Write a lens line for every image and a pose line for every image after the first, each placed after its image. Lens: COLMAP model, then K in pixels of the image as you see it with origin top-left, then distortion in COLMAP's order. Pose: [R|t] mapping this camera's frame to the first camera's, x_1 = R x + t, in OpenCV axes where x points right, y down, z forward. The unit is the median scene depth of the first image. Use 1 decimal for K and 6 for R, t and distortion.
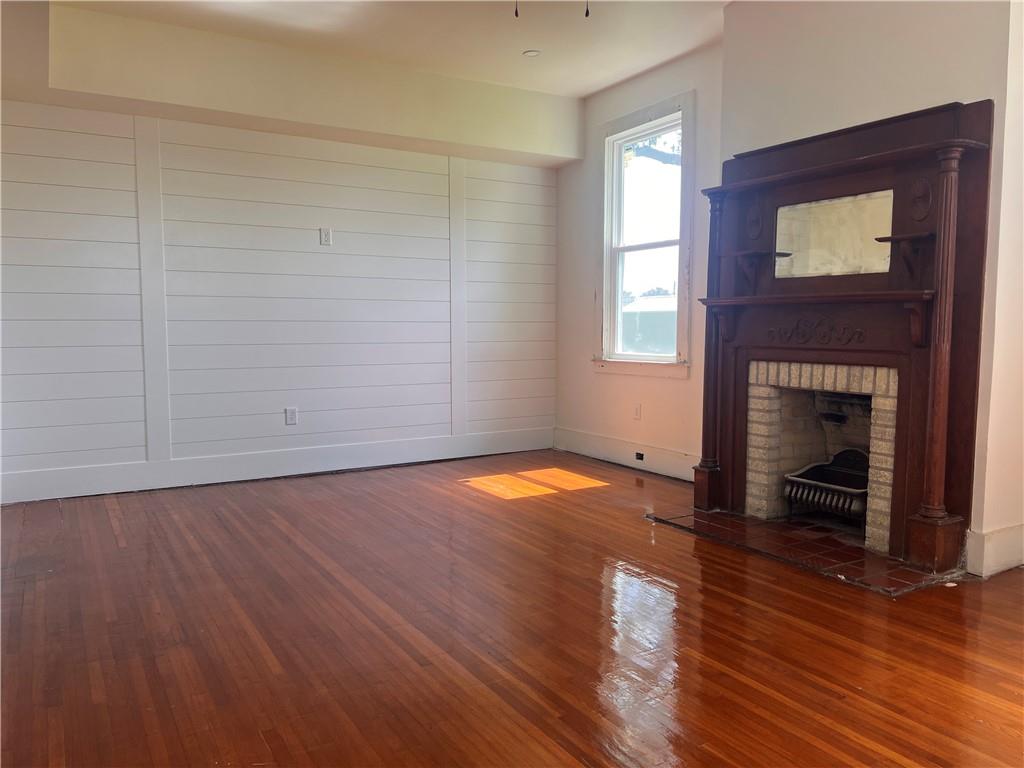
lens RADIAL K [[766.7, 0, 517.3], [0, 766.7, 386.2], [0, 0, 1]] dist [0.118914, -0.184028]
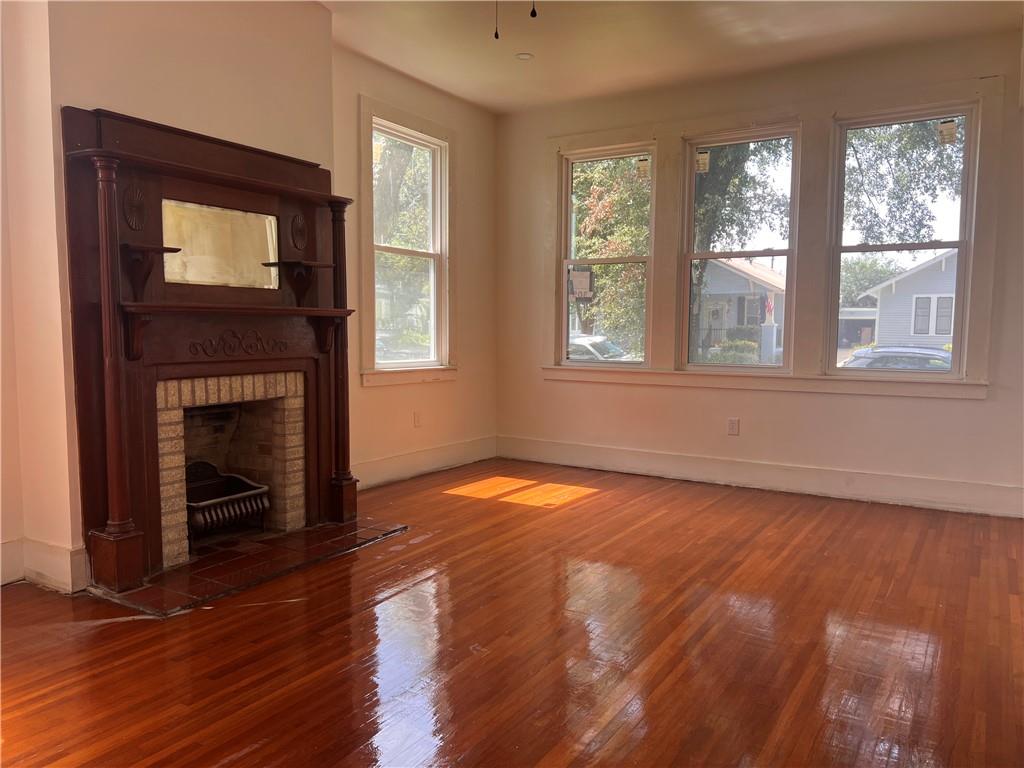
lens RADIAL K [[770.1, 0, 517.5], [0, 770.1, 387.7], [0, 0, 1]] dist [0.078162, -0.083506]
pose [[-0.462713, -0.078745, 0.883004, -0.645808], [0.063411, 0.990556, 0.121564, -0.110075], [-0.884238, 0.112241, -0.453350, 1.123178]]
